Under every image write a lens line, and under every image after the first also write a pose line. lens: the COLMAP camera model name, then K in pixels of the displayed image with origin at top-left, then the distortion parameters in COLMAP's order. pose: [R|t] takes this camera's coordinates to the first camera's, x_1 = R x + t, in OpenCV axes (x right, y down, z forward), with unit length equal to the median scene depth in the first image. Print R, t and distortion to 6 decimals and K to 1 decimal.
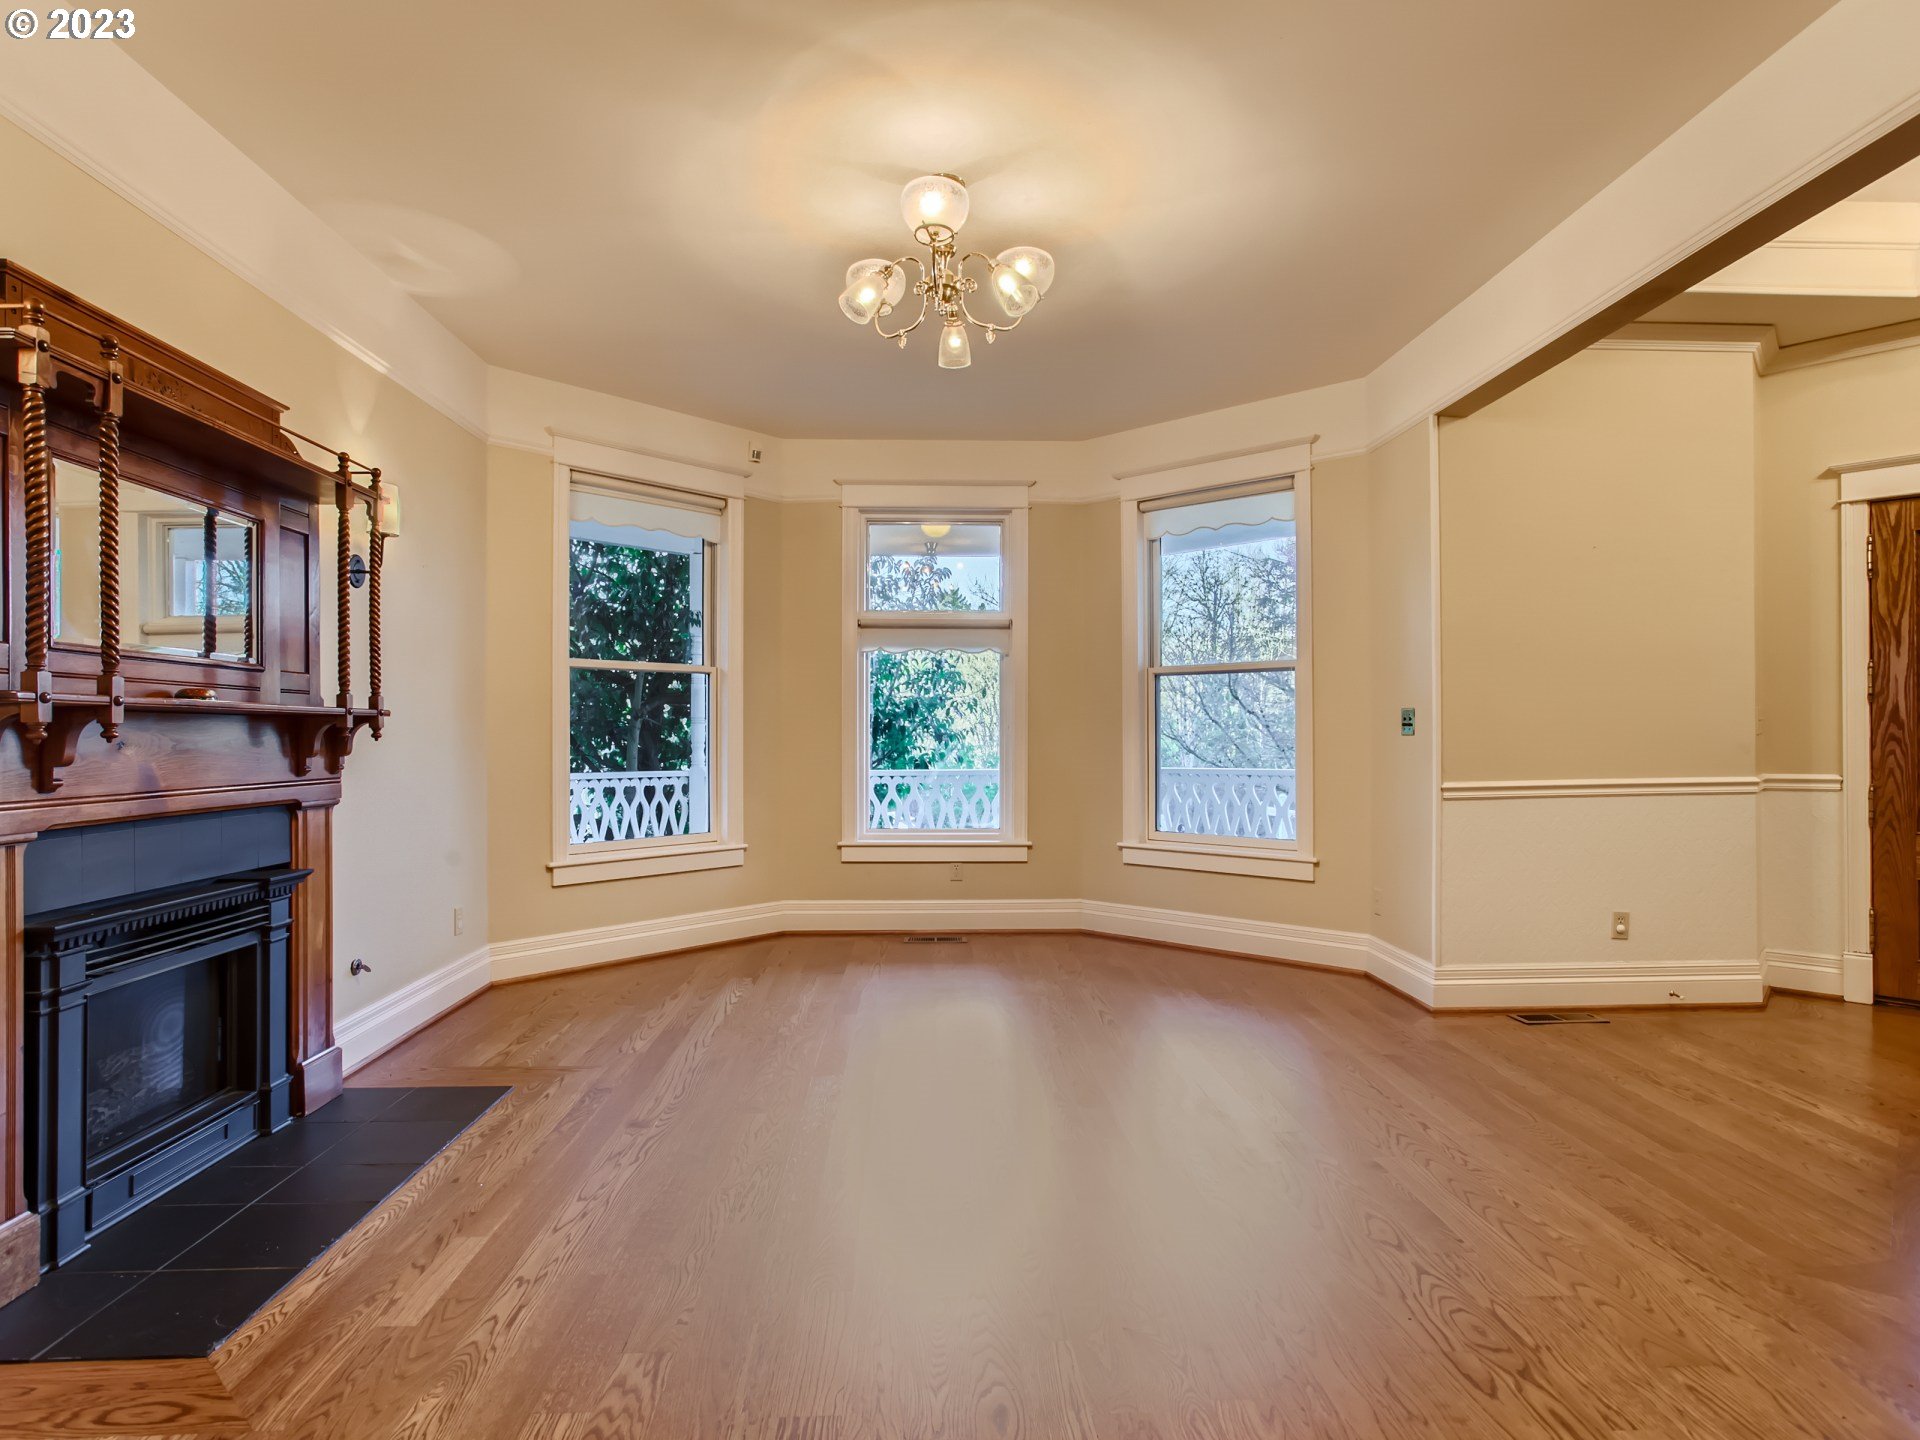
lens RADIAL K [[1044.4, 0, 951.0], [0, 1044.4, 730.7], [0, 0, 1]] dist [-0.038535, 0.024368]
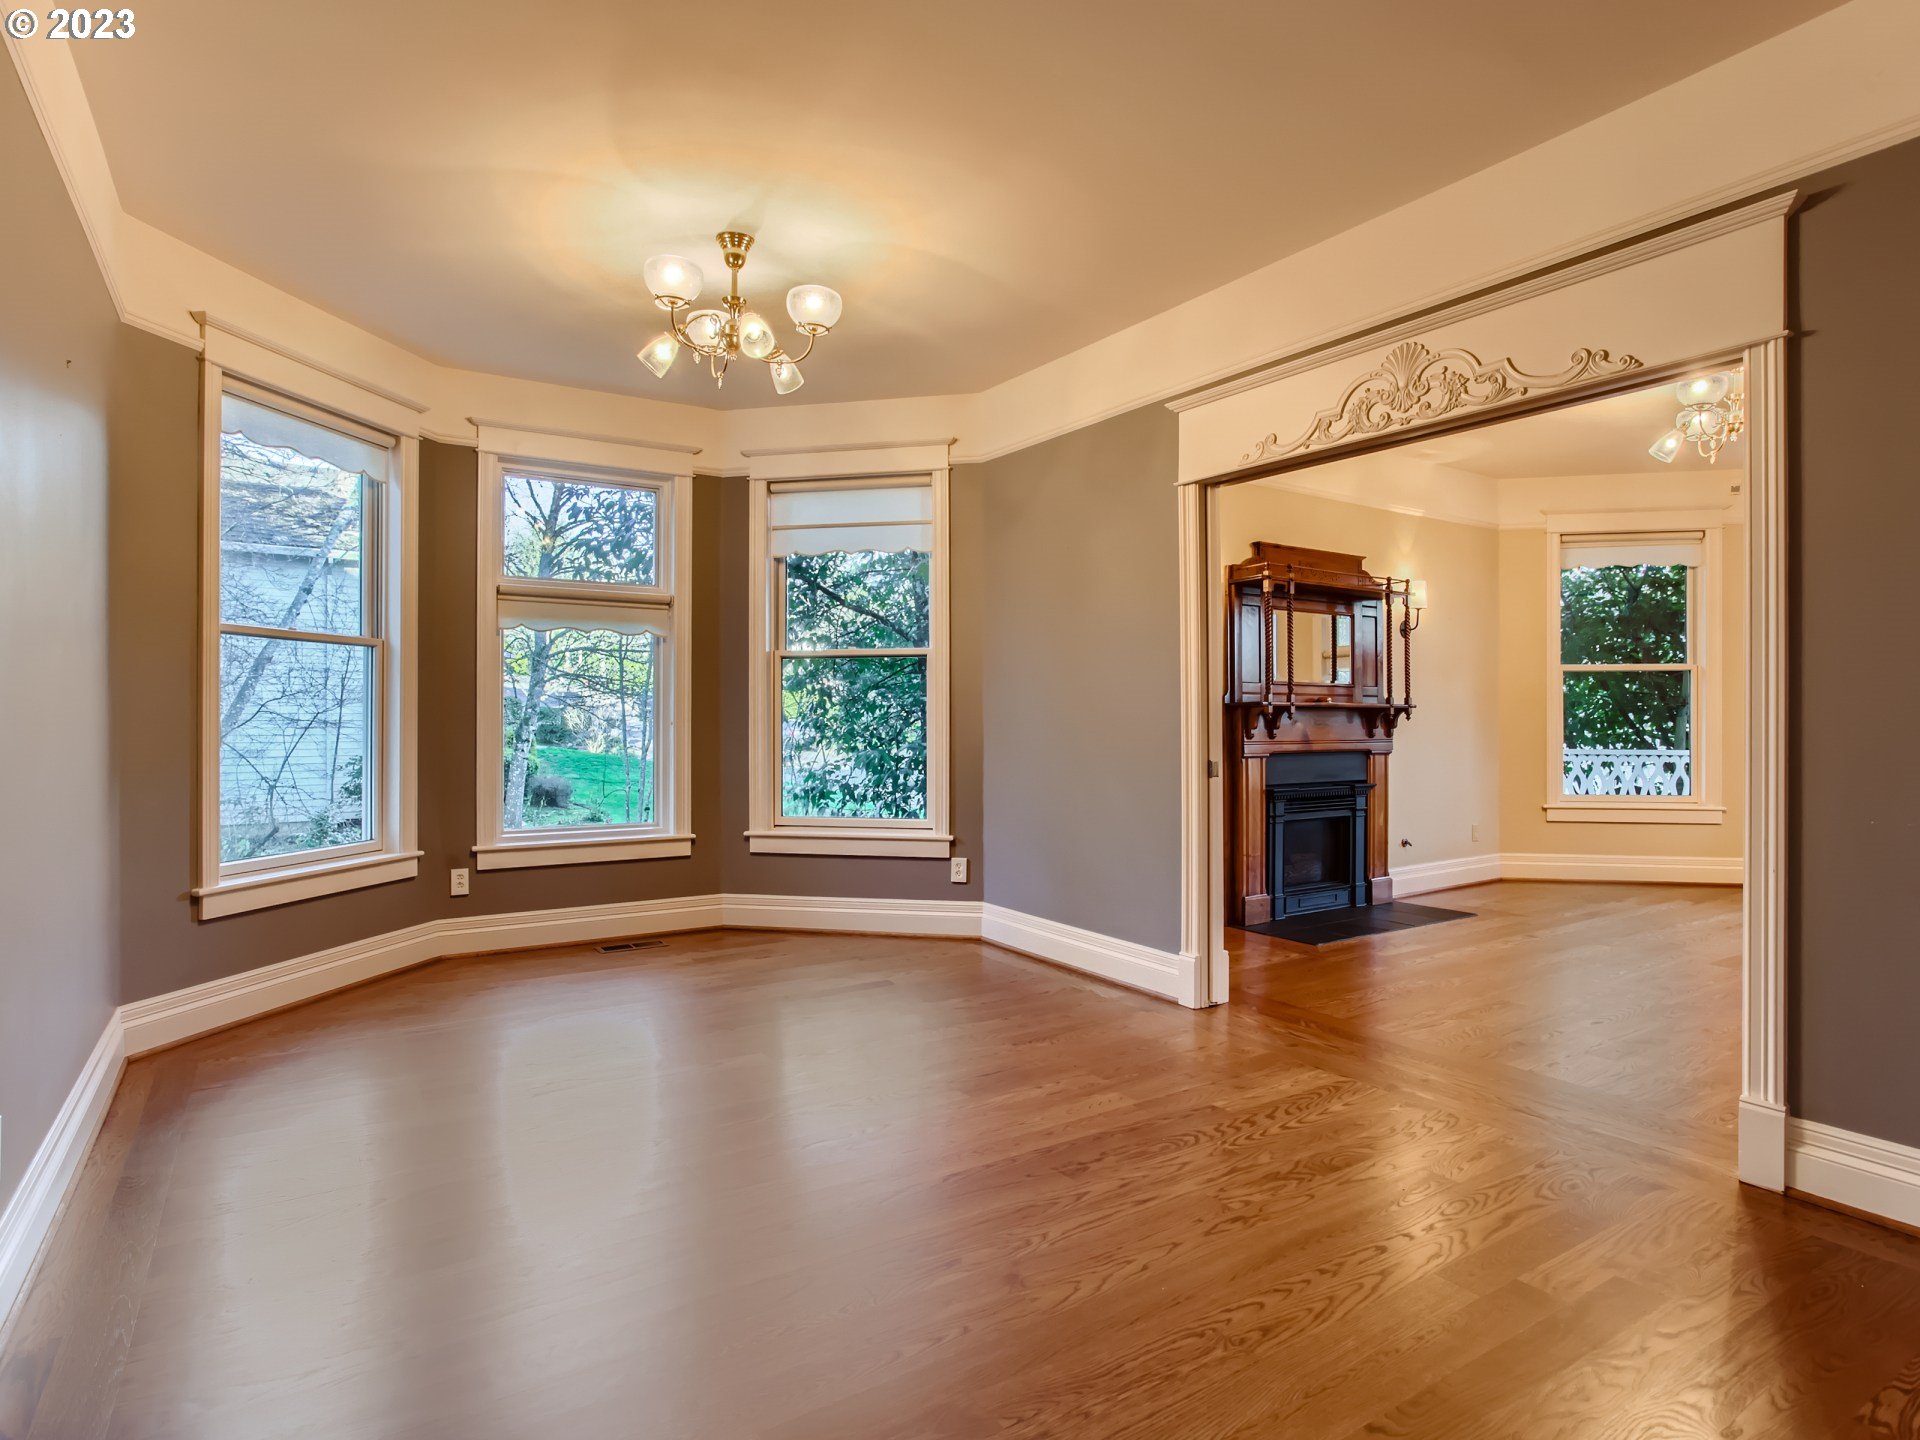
lens RADIAL K [[1044.4, 0, 952.2], [0, 1044.4, 722.4], [0, 0, 1]] dist [-0.038535, 0.024368]
pose [[0.517827, 0.001735, -0.855483, 0.702742], [0.002160, 0.999992, 0.003336, 0.004583], [0.855483, -0.003576, 0.517819, -0.777170]]
